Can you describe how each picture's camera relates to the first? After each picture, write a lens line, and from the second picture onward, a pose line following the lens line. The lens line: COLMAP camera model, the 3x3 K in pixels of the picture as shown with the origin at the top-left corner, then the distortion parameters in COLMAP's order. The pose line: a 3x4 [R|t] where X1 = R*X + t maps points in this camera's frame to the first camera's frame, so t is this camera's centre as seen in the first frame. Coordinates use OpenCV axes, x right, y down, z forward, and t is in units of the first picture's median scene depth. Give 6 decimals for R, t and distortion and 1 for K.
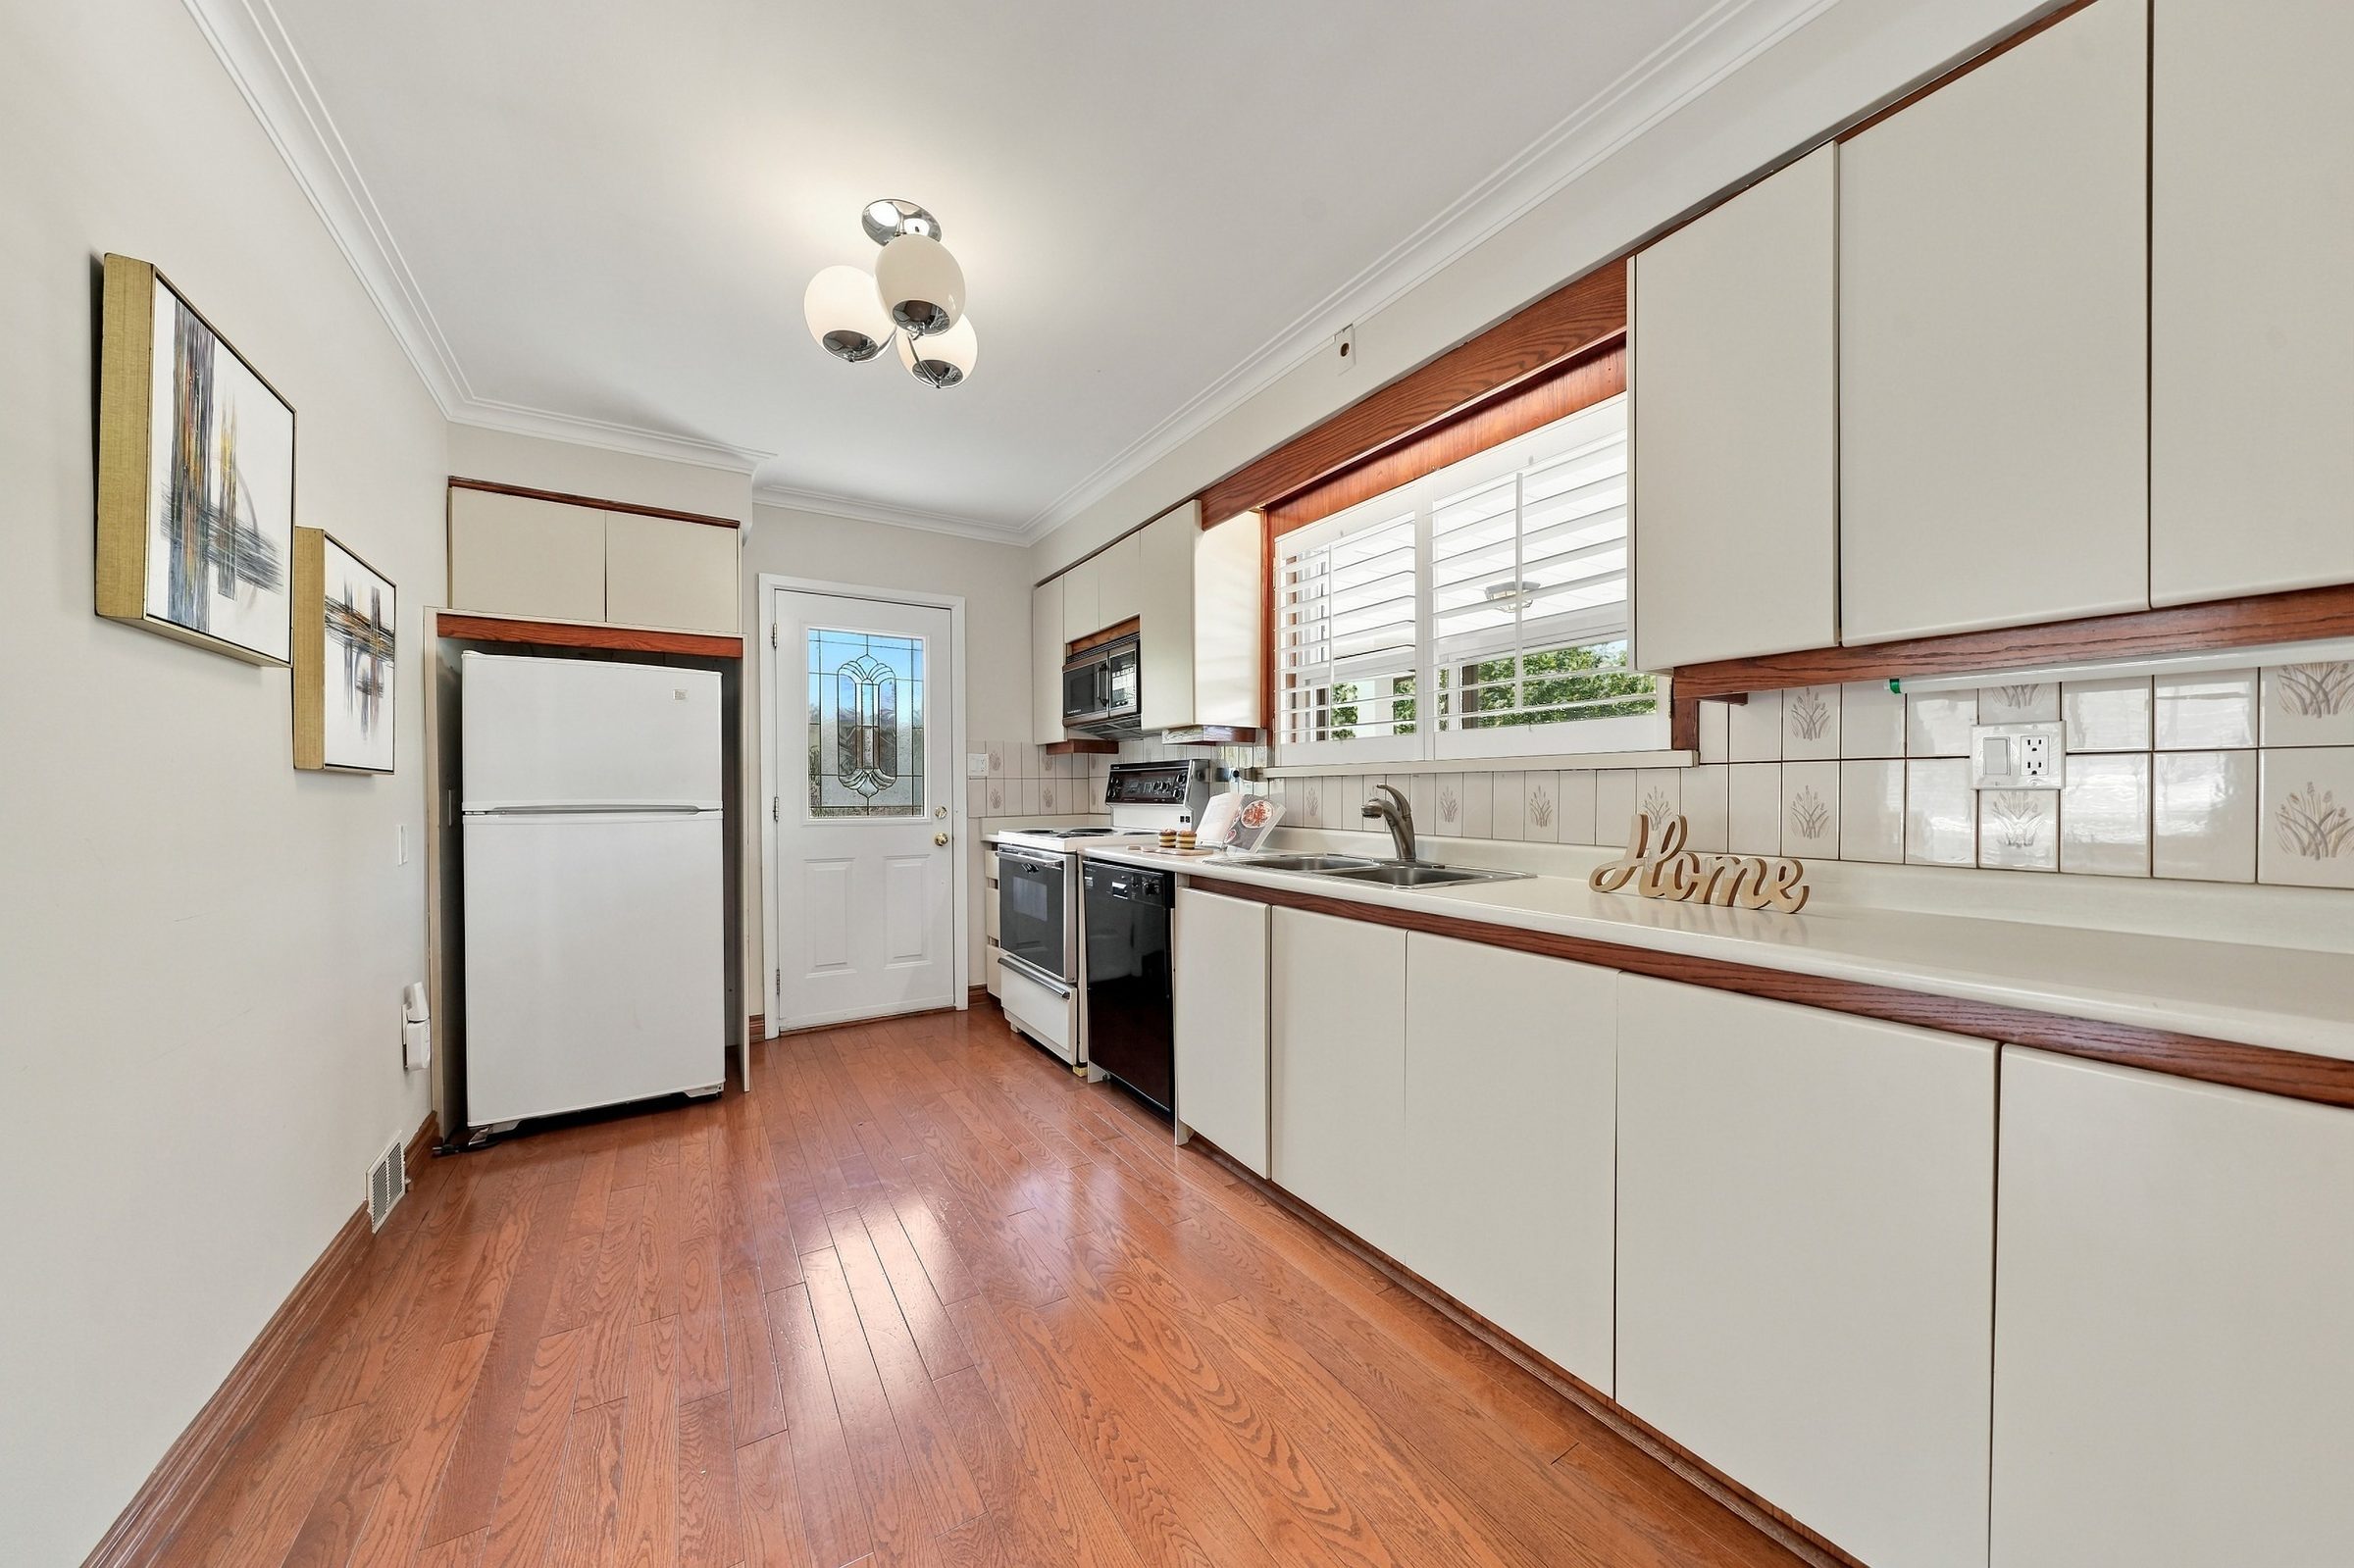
lens RADIAL K [[786.5, 0, 1175.9], [0, 786.5, 798.3], [0, 0, 1]] dist [-0.006071, -0.000125]
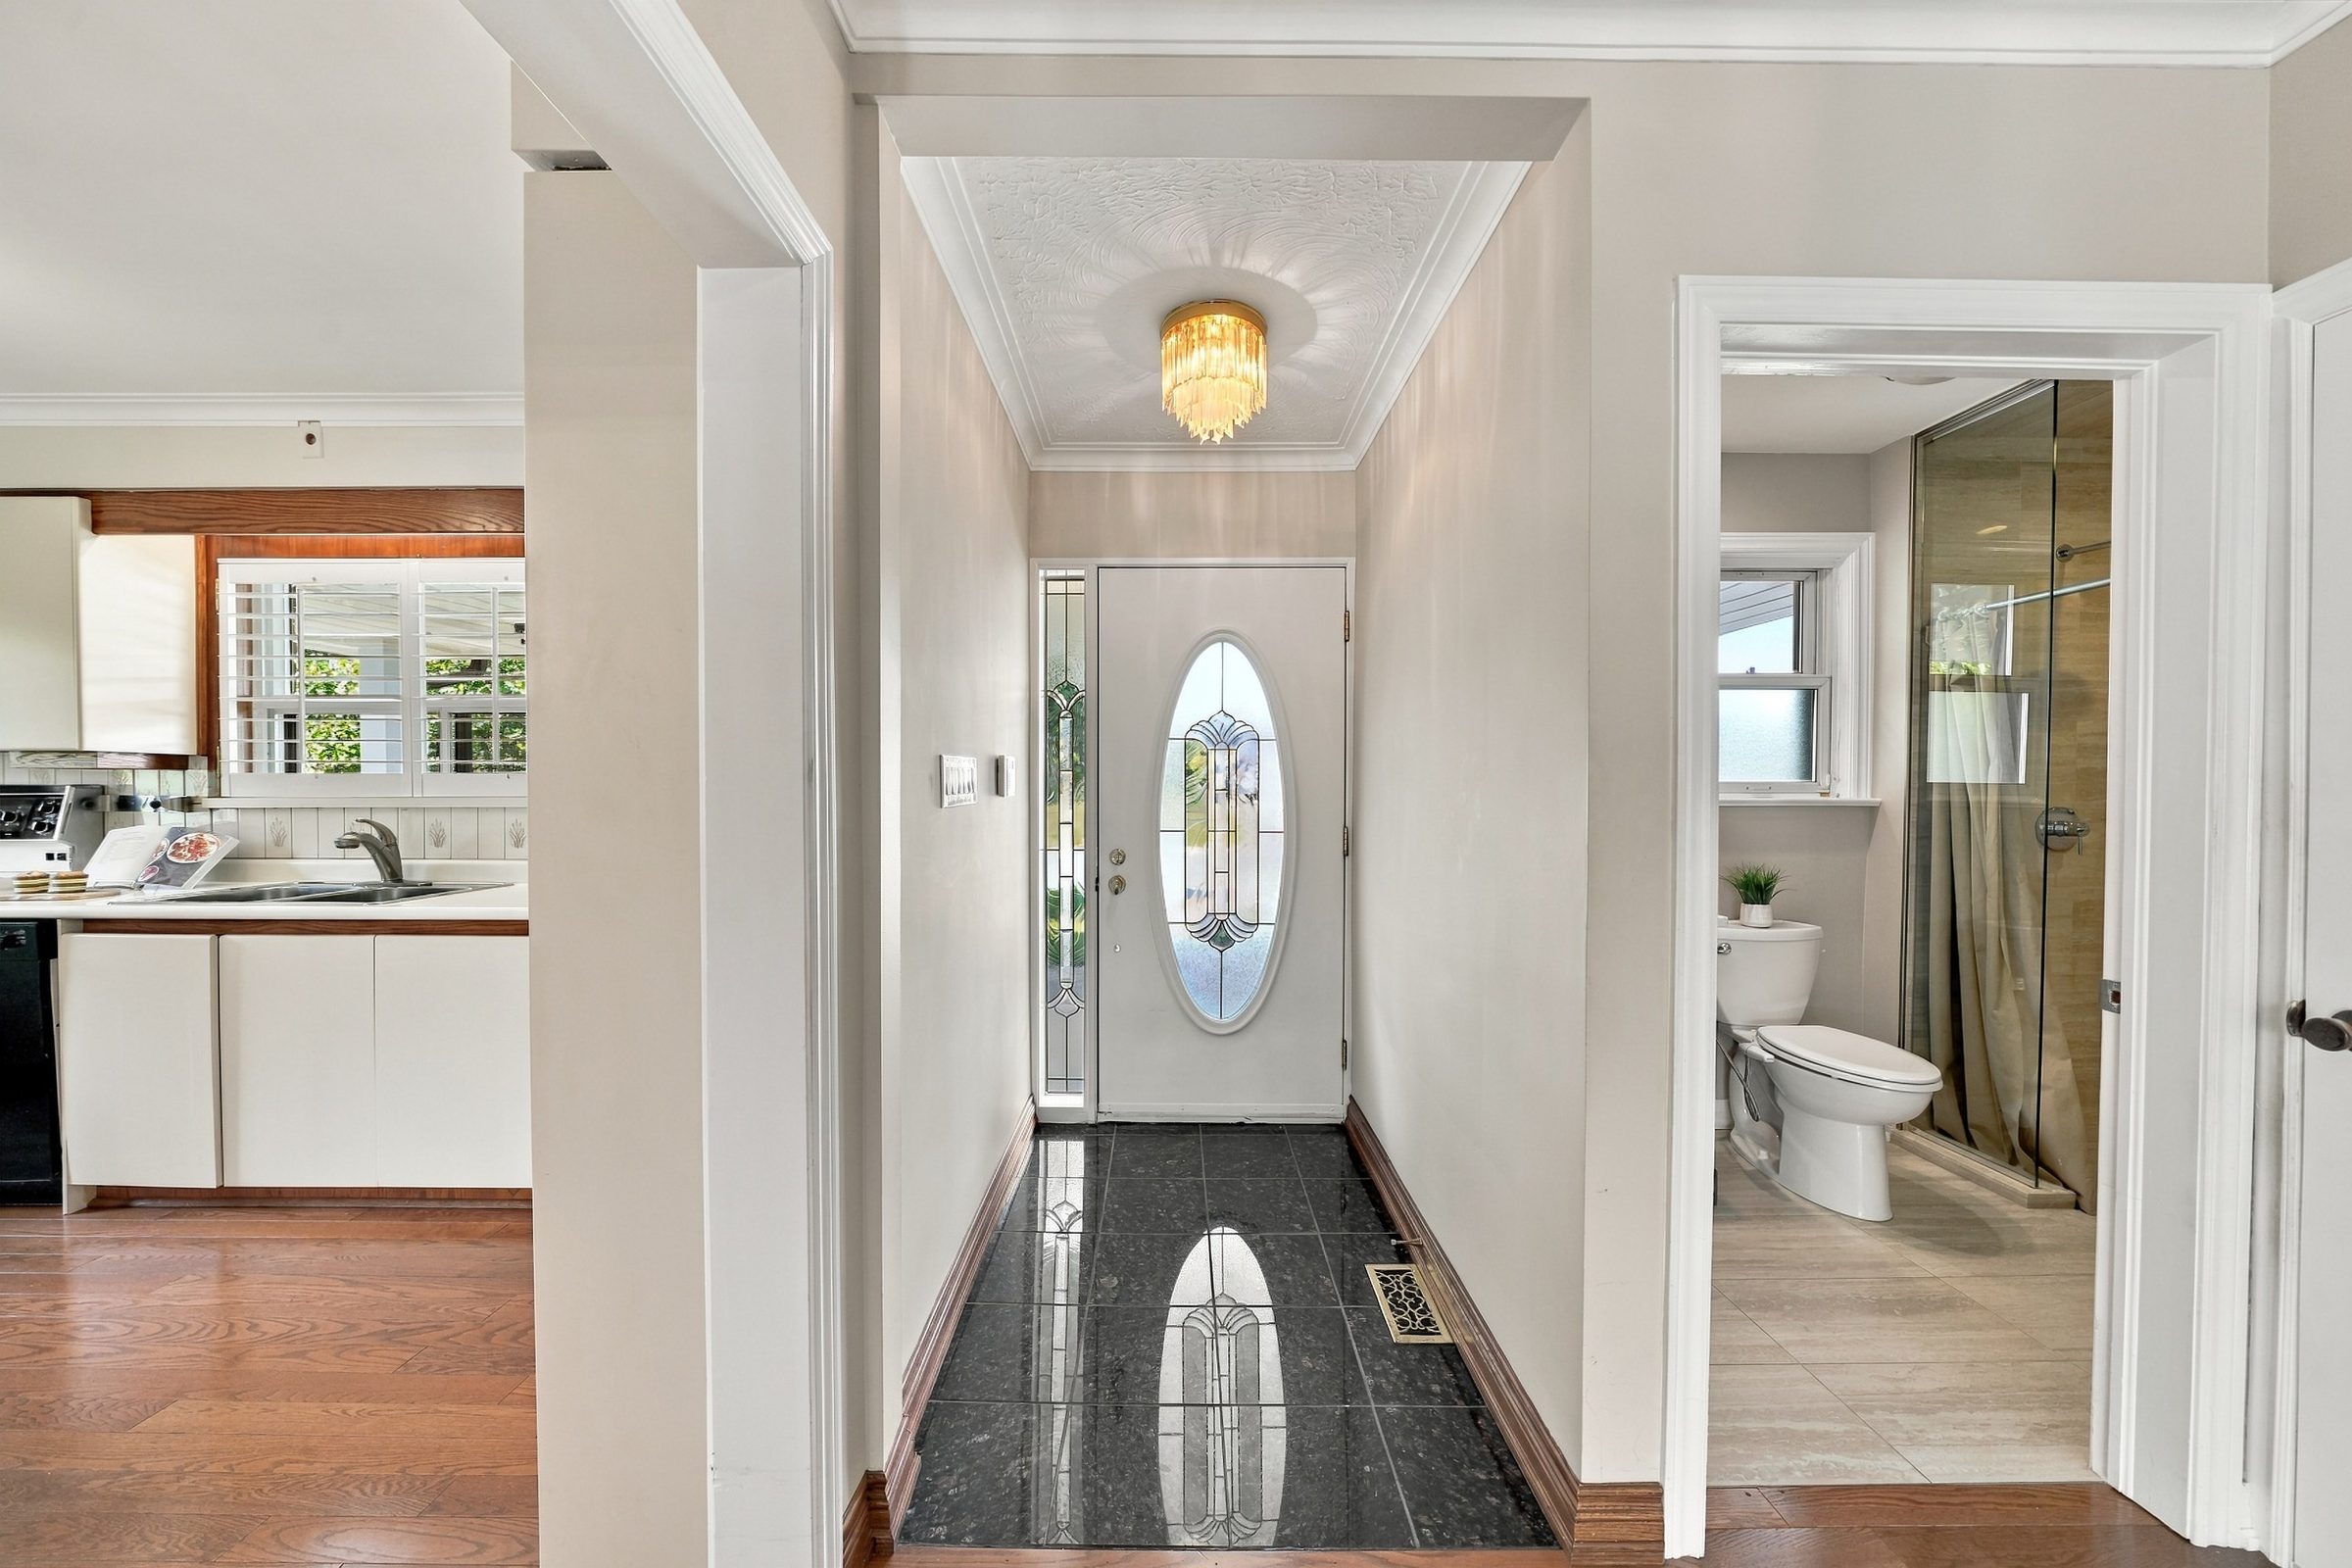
lens RADIAL K [[785.9, 0, 1174.9], [0, 785.9, 798.3], [0, 0, 1]] dist [-0.006071, -0.000125]
pose [[0.530177, -0.009649, 0.847832, -0.065600], [0.006547, 0.999952, 0.007287, -0.039100], [-0.847862, 0.001687, 0.530215, -0.515623]]
